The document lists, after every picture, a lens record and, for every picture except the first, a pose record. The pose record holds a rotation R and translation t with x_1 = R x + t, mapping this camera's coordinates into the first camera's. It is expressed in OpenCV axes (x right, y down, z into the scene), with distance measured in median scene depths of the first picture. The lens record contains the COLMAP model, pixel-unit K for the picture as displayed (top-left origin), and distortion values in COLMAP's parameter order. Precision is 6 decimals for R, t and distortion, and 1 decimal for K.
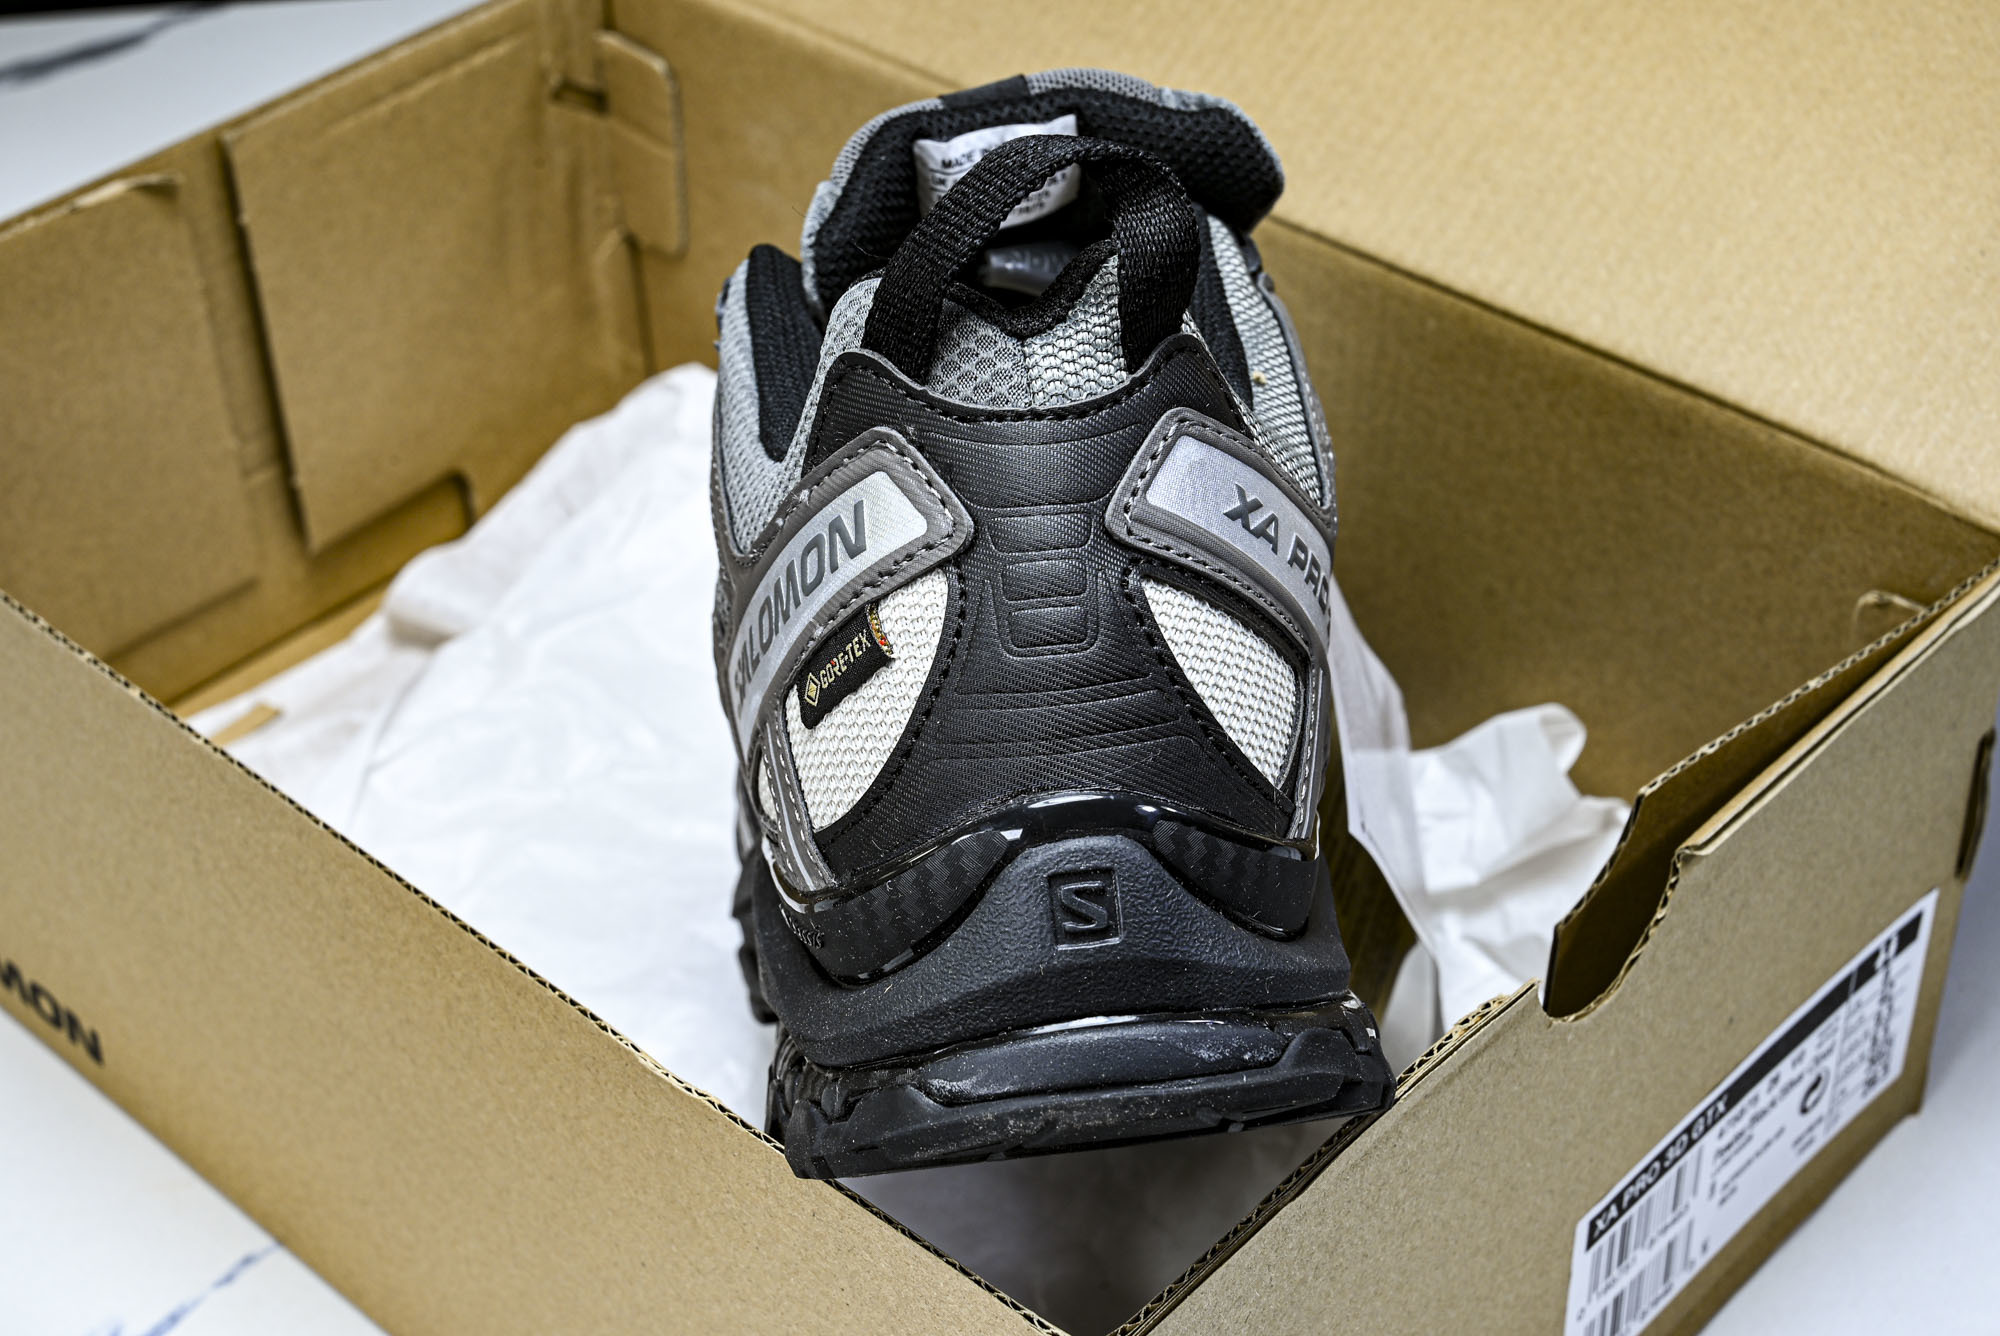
lens RADIAL K [[3368.5, 0, 1072.4], [0, 3368.5, 660.2], [0, 0, 1]] dist [-0.106980, 0.442626]
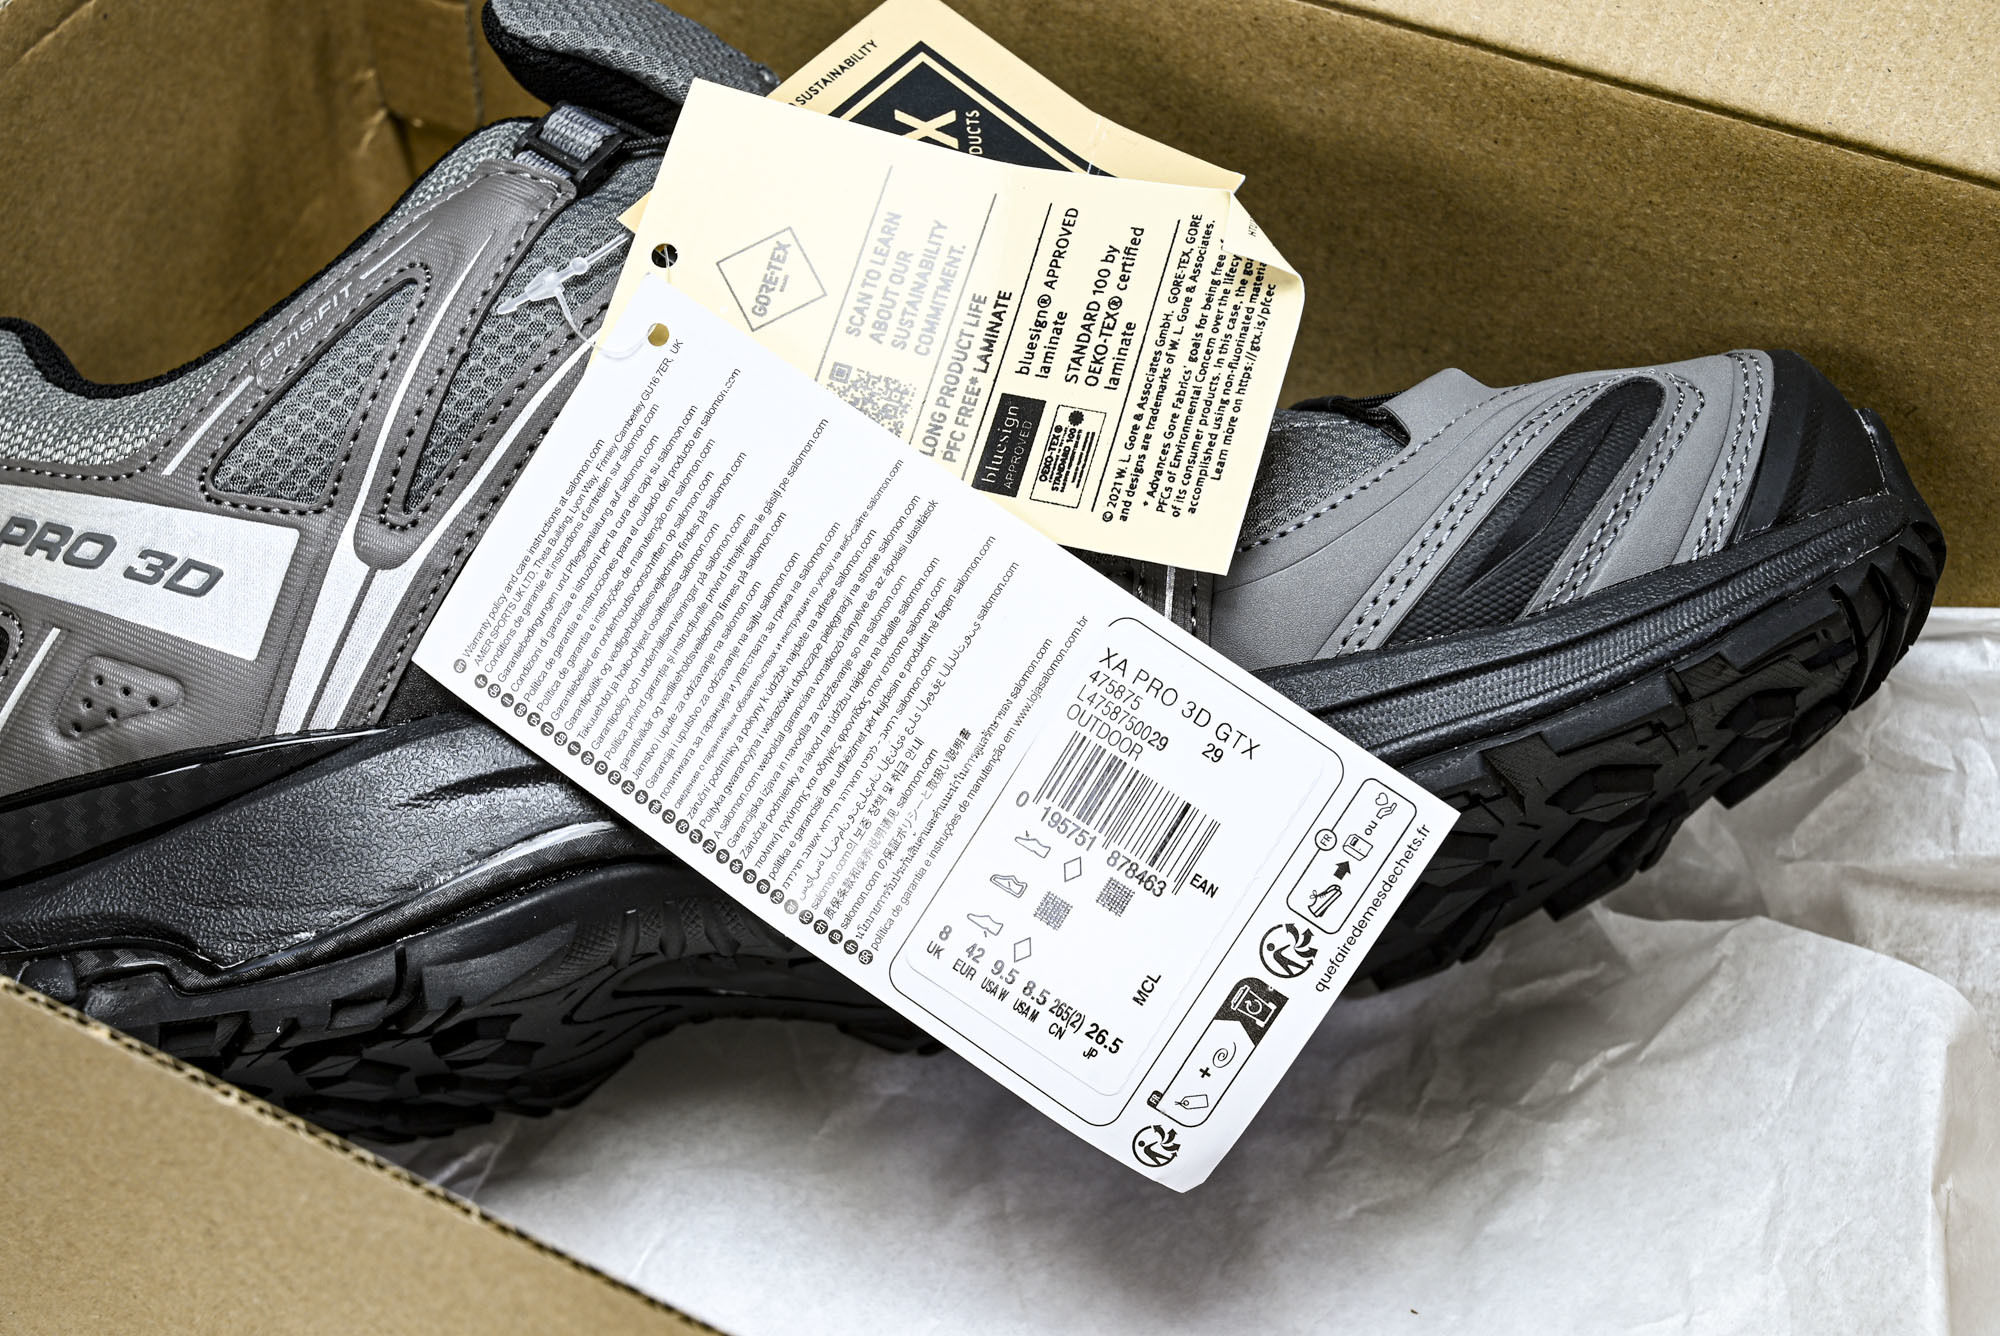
lens RADIAL K [[3368.5, 0, 1072.4], [0, 3368.5, 660.2], [0, 0, 1]] dist [-0.106980, 0.442626]
pose [[0.971966, -0.167176, 0.165328, -0.181658], [0.146687, 0.980698, 0.129286, -0.114624], [-0.183751, -0.101410, 0.977728, 0.311164]]
